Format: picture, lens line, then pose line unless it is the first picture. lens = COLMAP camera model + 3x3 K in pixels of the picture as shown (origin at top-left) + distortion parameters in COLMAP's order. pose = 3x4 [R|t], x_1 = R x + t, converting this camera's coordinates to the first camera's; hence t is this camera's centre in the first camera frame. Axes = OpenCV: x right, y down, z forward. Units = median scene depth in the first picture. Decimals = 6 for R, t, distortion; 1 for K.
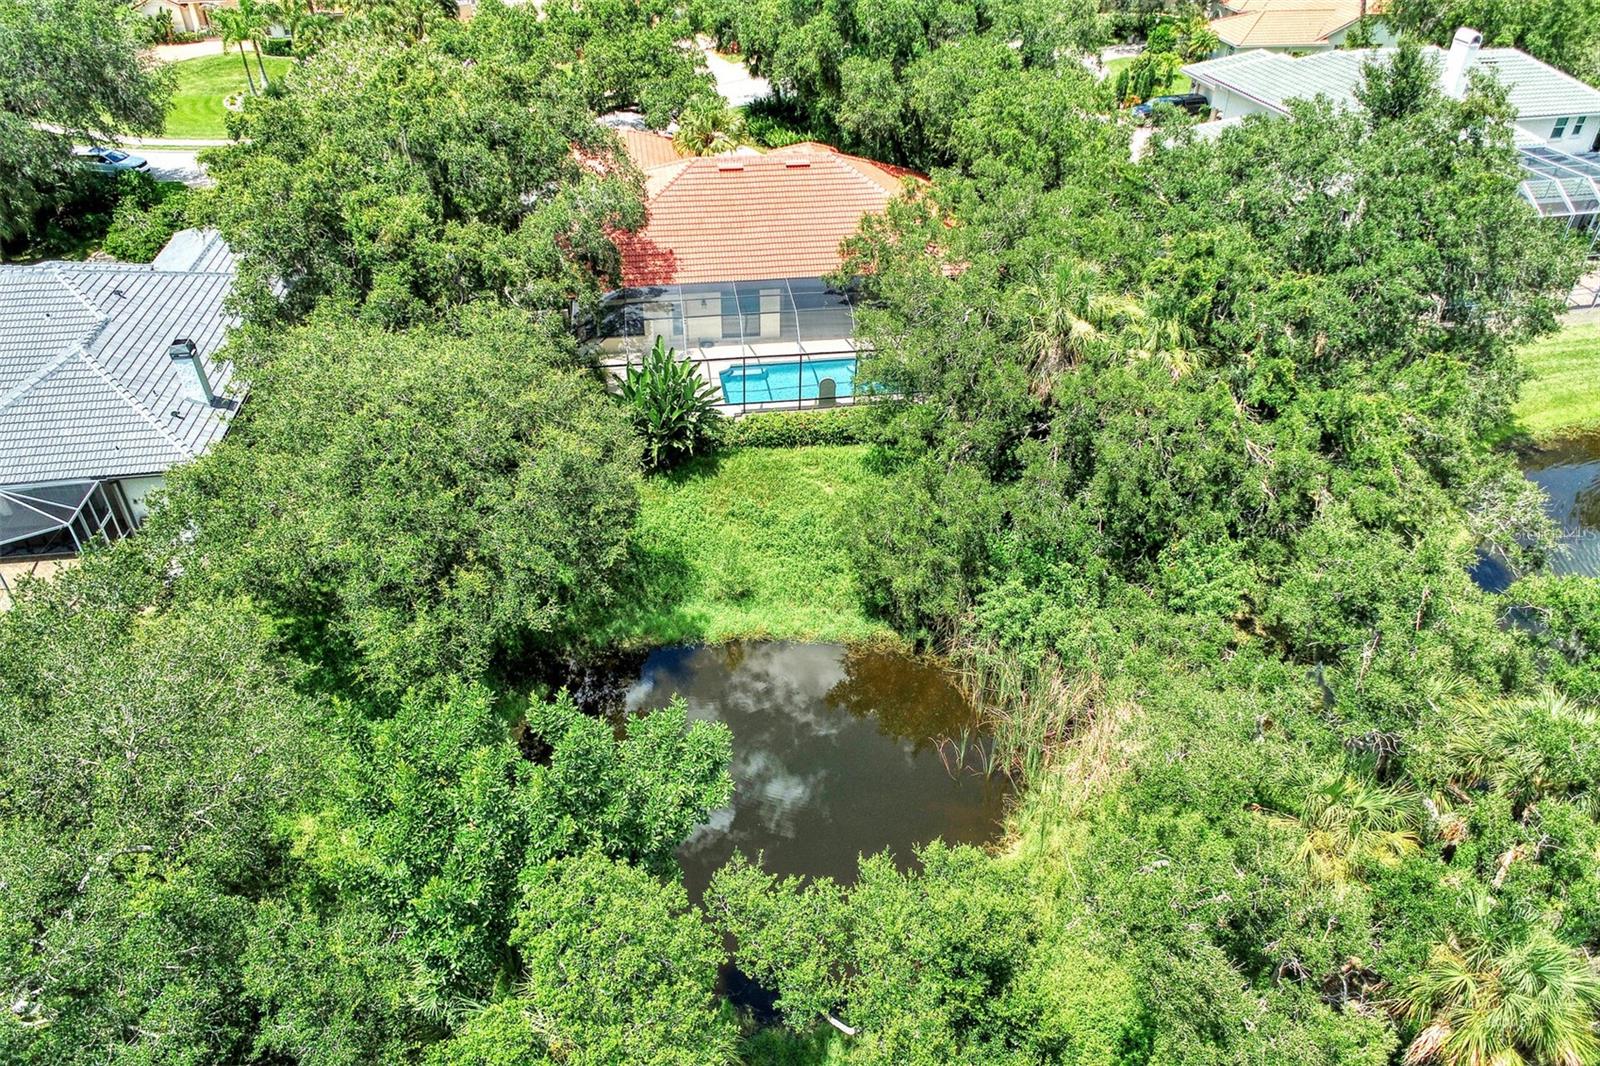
lens RADIAL K [[1071.3, 0, 800.0], [0, 1071.3, 533.0], [0, 0, 1]] dist [-0.007537, 0.004978]
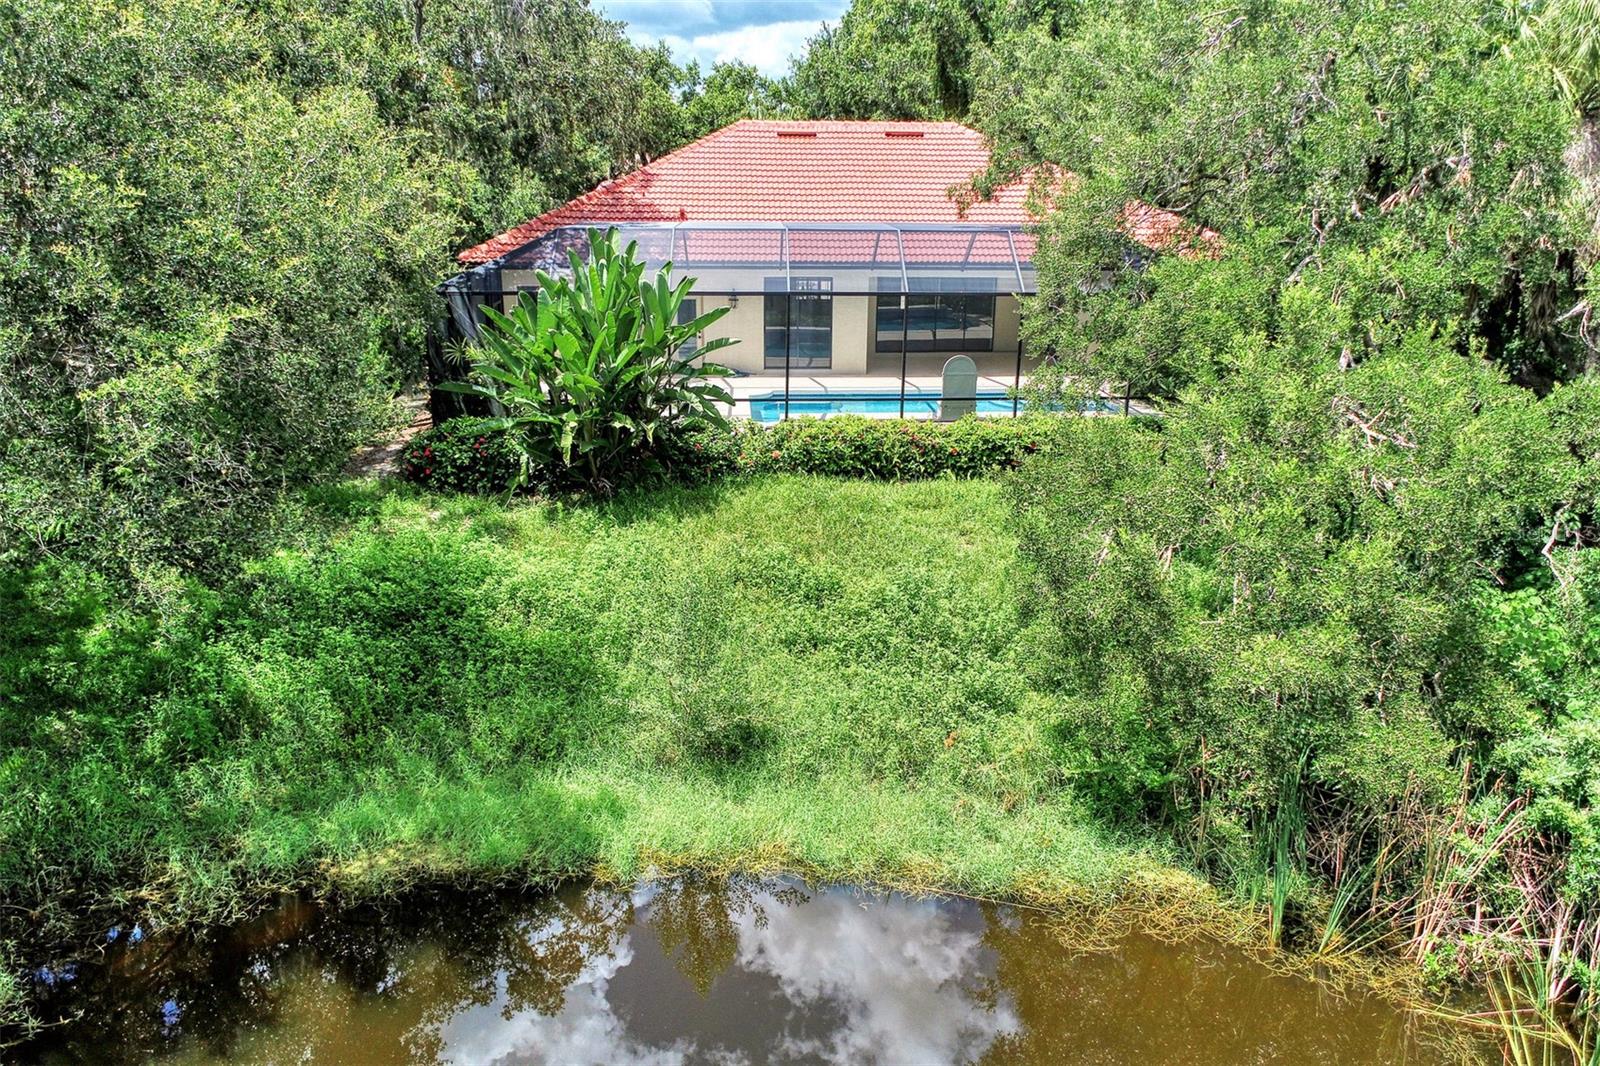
lens RADIAL K [[1071.3, 0, 800.0], [0, 1071.3, 533.0], [0, 0, 1]] dist [-0.007537, 0.004978]
pose [[0.995946, 0.024888, -0.086447, -0.002964], [-0.050379, 0.950445, -0.306784, 0.093291], [0.074528, 0.309895, 0.947845, 0.624140]]
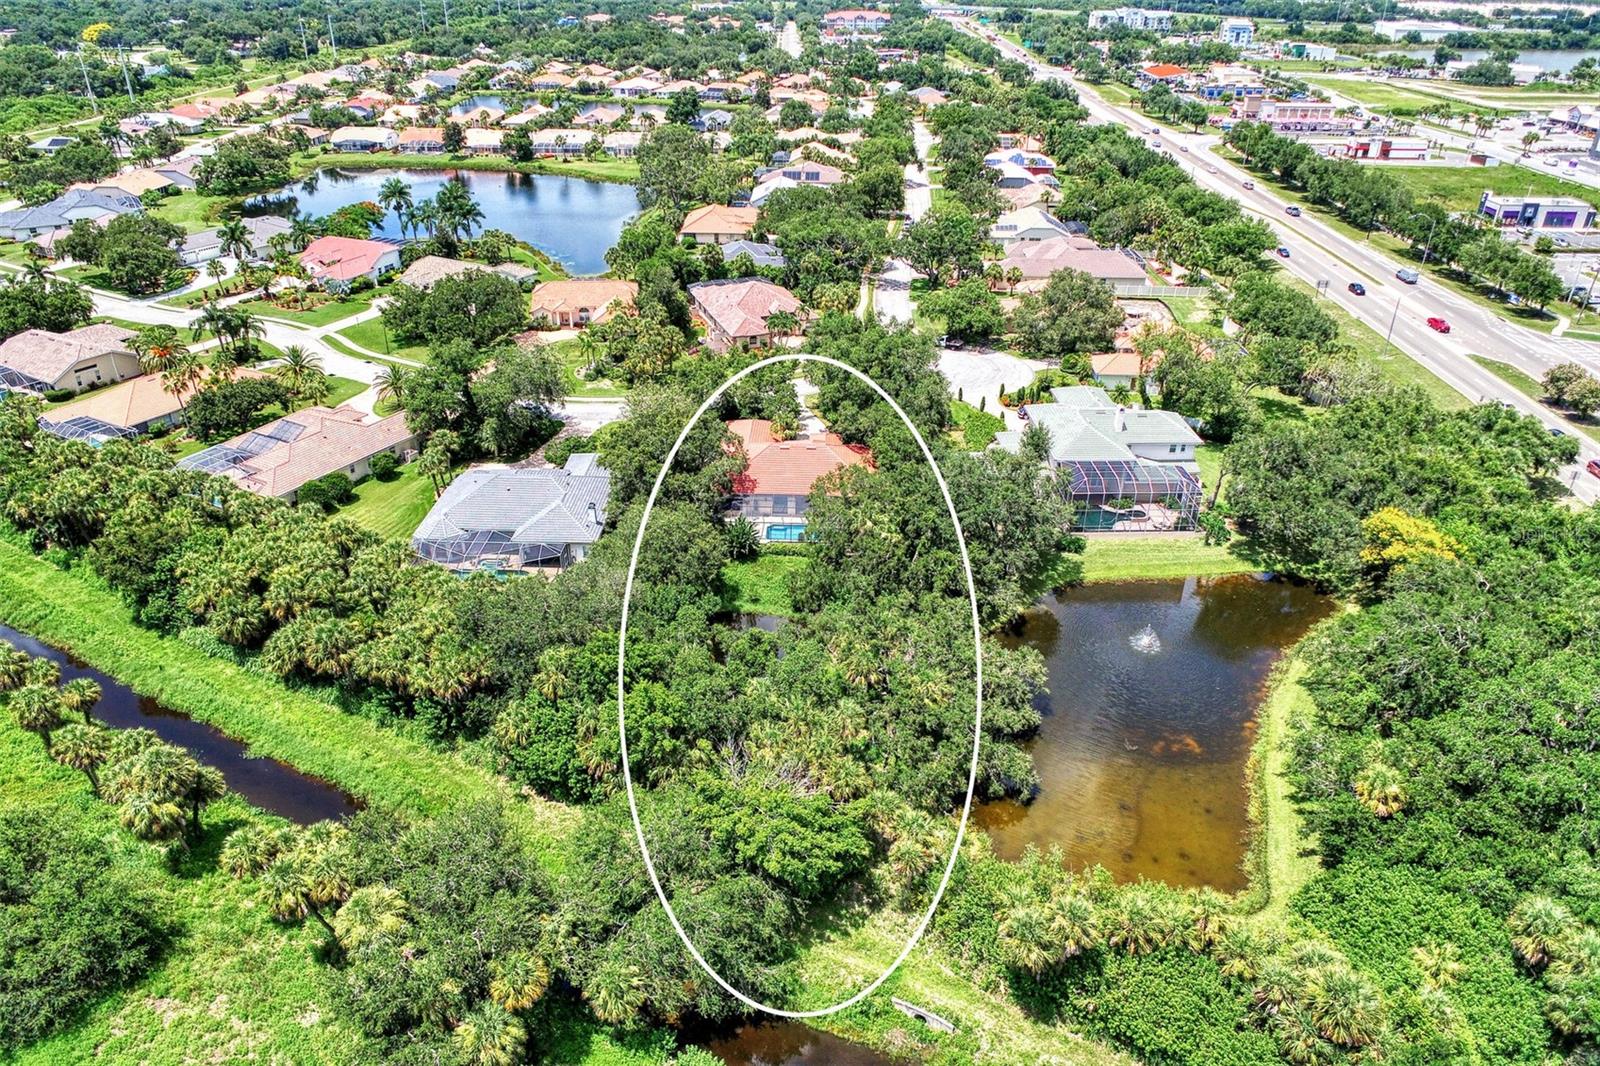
lens RADIAL K [[1071.3, 0, 800.0], [0, 1071.3, 533.0], [0, 0, 1]] dist [-0.007537, 0.004978]
pose [[0.981633, 0.086599, -0.169995, 0.554634], [-0.108966, 0.985901, -0.126988, 0.234453], [0.156601, 0.143179, 0.977229, -1.920892]]
